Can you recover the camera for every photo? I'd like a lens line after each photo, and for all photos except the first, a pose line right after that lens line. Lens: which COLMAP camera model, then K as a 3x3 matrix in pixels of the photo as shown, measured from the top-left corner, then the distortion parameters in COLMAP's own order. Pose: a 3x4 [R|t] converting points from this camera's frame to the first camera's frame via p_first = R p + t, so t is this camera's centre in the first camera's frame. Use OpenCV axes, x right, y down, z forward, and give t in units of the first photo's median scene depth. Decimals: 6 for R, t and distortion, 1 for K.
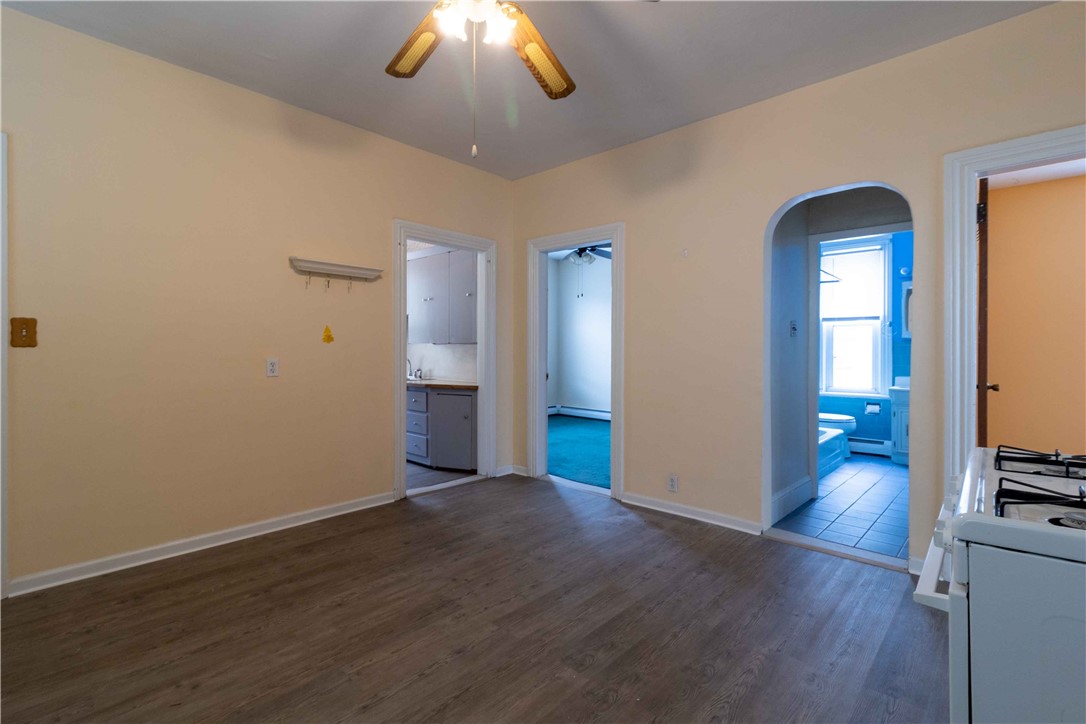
lens RADIAL K [[498.4, 0, 537.4], [0, 498.4, 349.7], [0, 0, 1]] dist [0.003988, 0.000407]
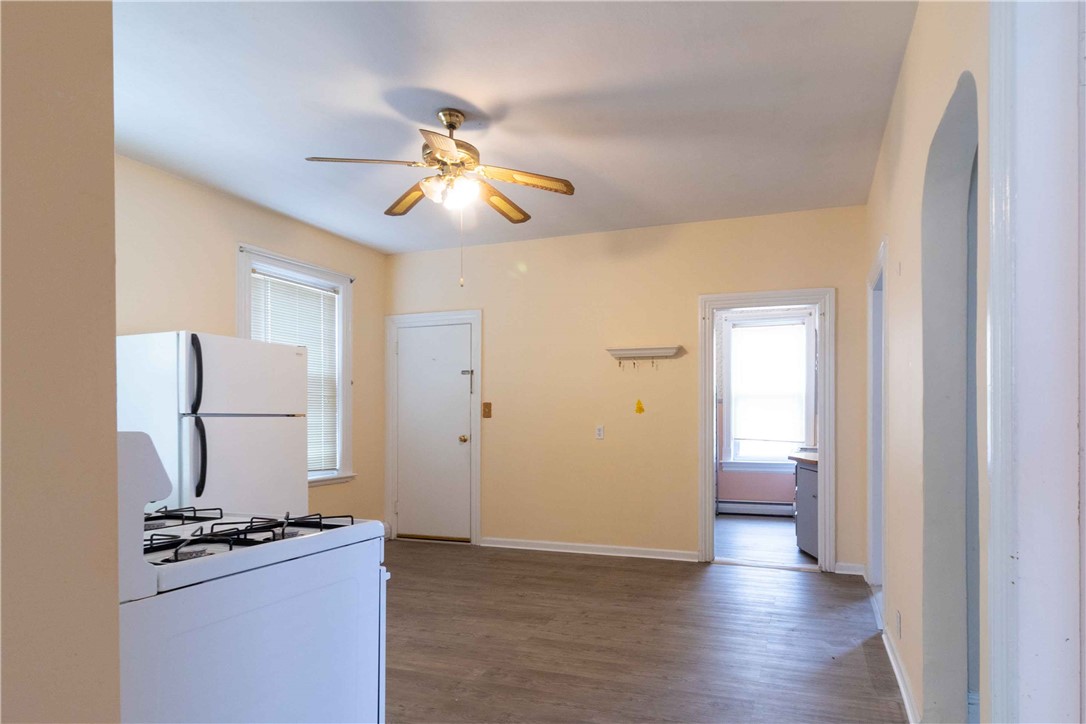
lens RADIAL K [[573.4, 0, 633.6], [0, 573.4, 415.9], [0, 0, 1]] dist [0.000803, 0.000110]
pose [[0.437624, -0.003840, -0.899150, 1.017609], [0.002262, 0.999992, -0.003170, -0.003504], [0.899155, -0.000646, 0.437629, 0.463574]]
